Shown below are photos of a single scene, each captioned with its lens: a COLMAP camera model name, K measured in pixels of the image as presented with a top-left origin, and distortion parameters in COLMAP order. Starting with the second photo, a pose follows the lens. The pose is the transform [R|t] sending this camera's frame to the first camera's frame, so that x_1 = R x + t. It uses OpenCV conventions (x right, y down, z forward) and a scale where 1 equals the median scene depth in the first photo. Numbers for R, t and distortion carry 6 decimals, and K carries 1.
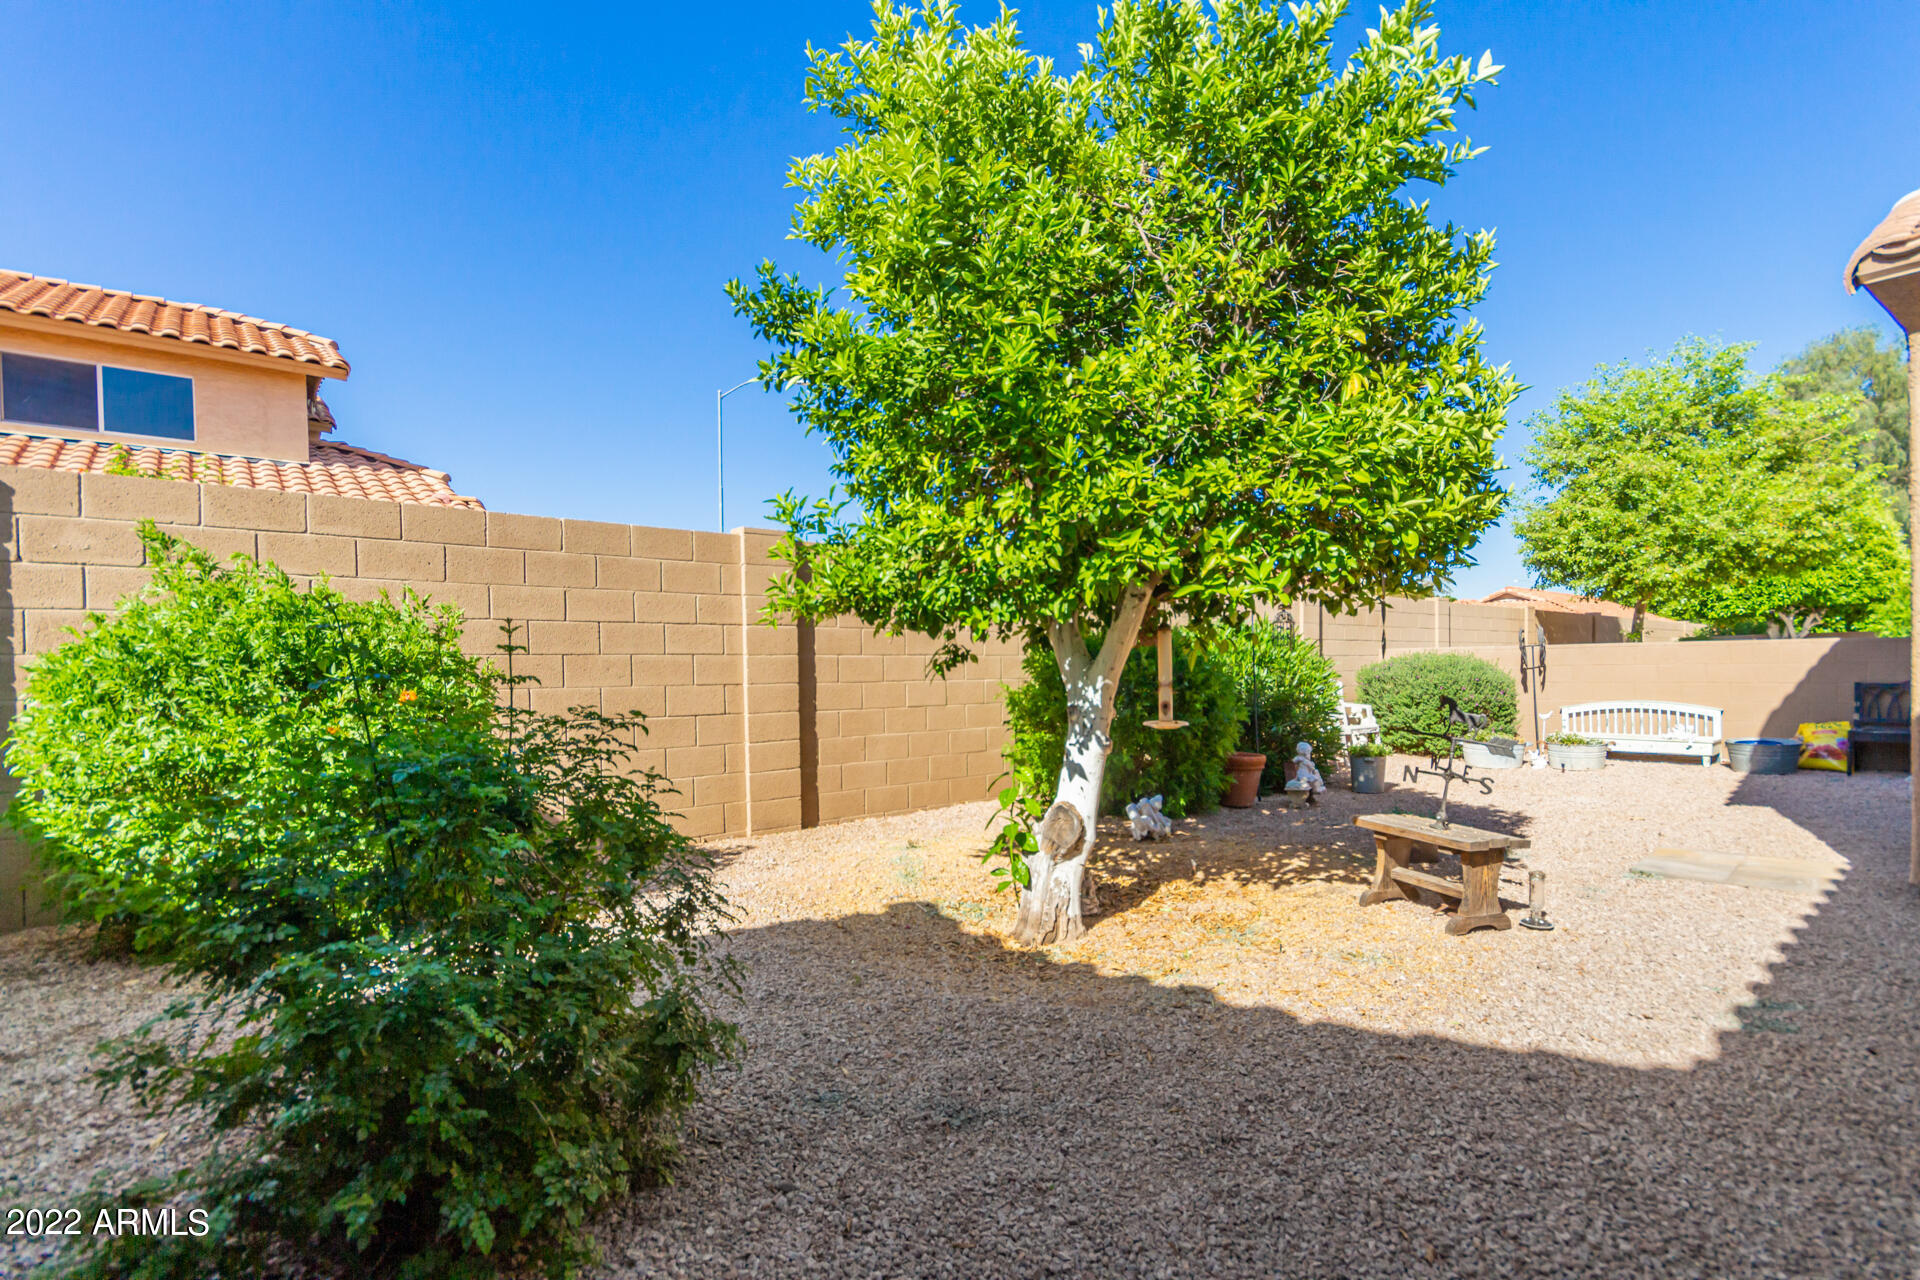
lens RADIAL K [[902.2, 0, 963.7], [0, 902.2, 651.1], [0, 0, 1]] dist [0.005512, 0.000455]
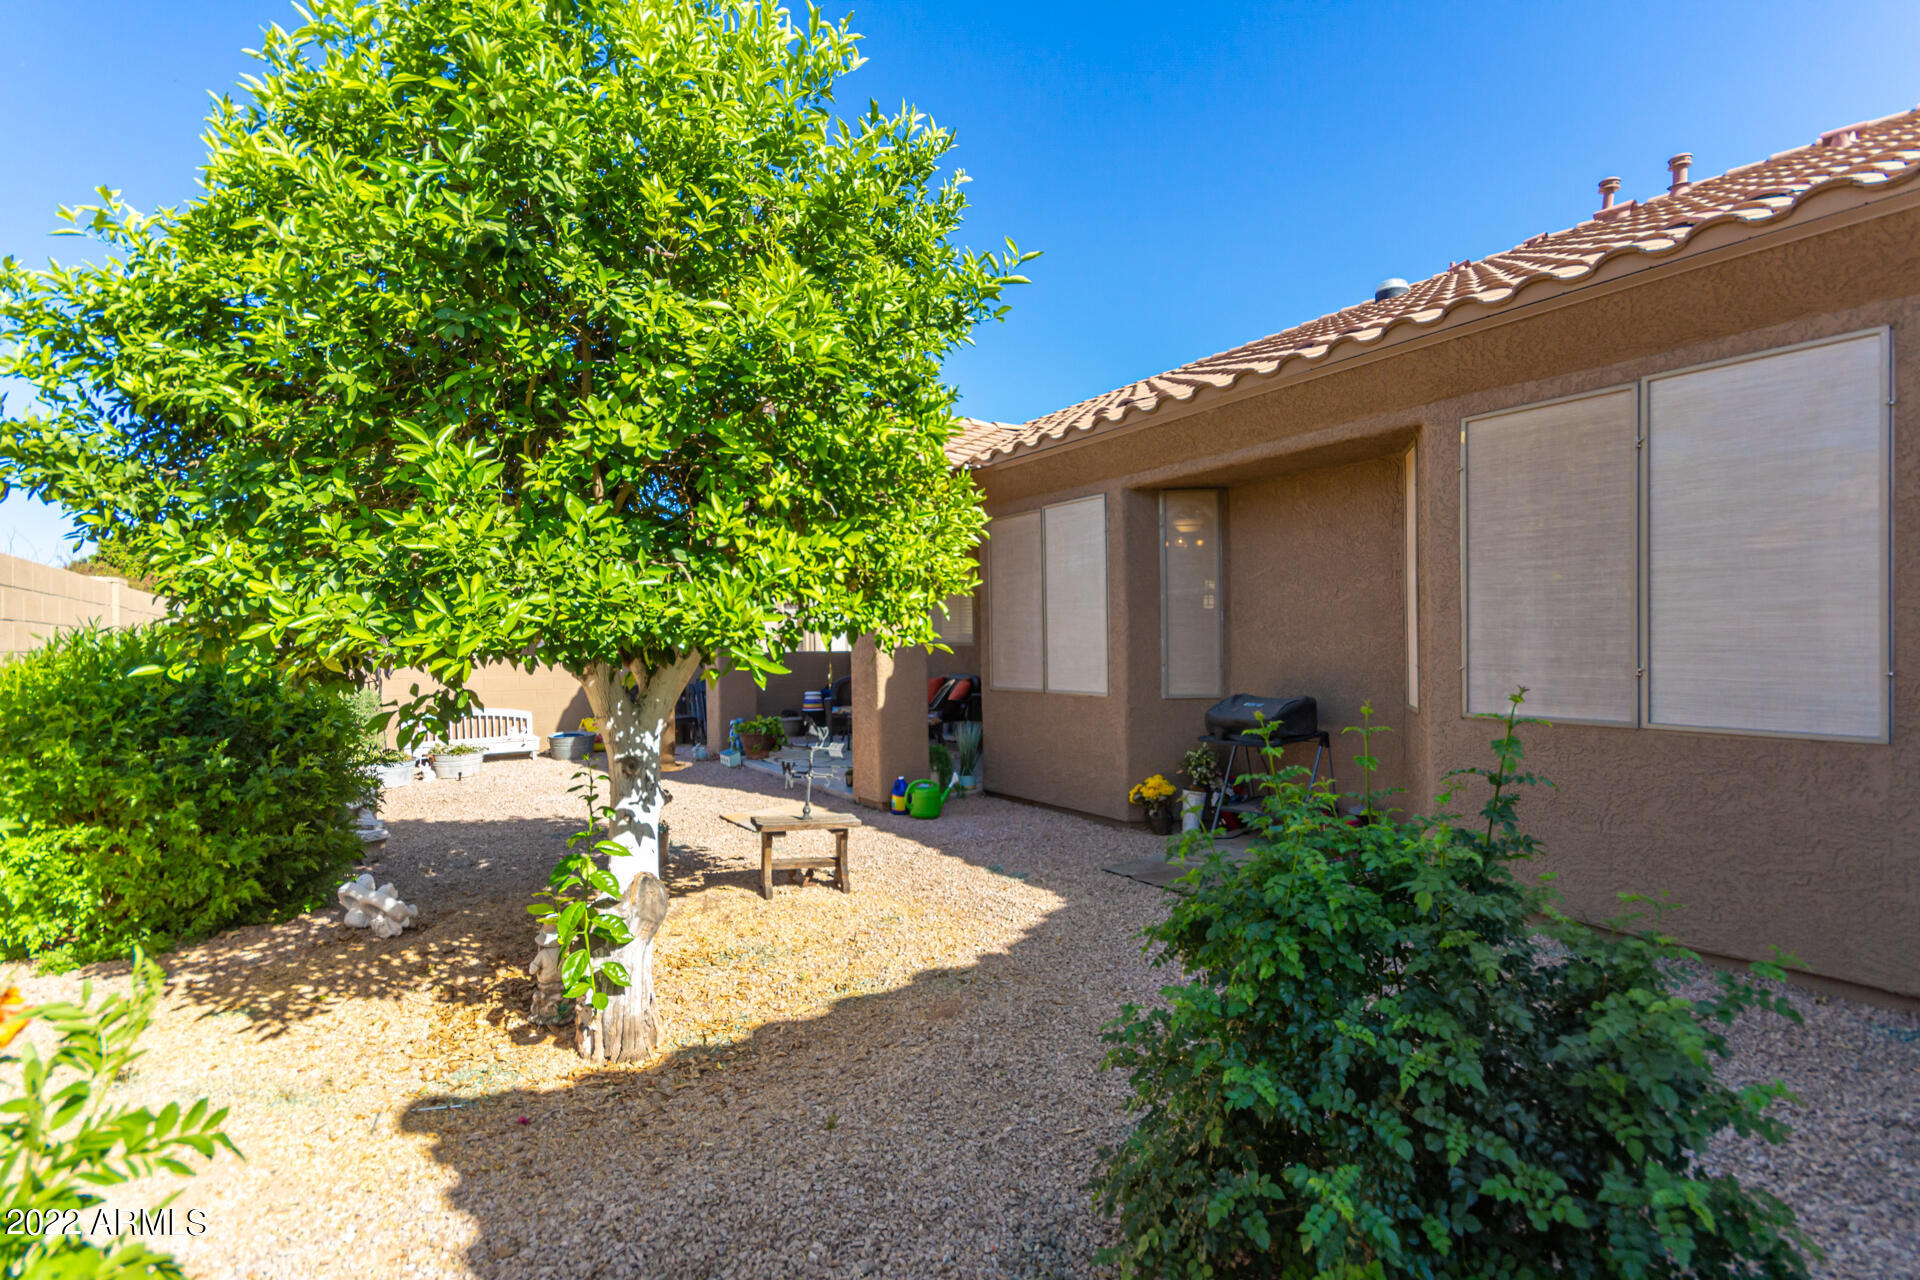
lens RADIAL K [[902.2, 0, 964.0], [0, 902.2, 641.5], [0, 0, 1]] dist [0.005512, 0.000455]
pose [[0.106379, 0.013698, 0.994231, -0.688476], [-0.005333, 0.999899, -0.013206, -0.037820], [-0.994311, -0.003897, 0.106441, 0.606839]]
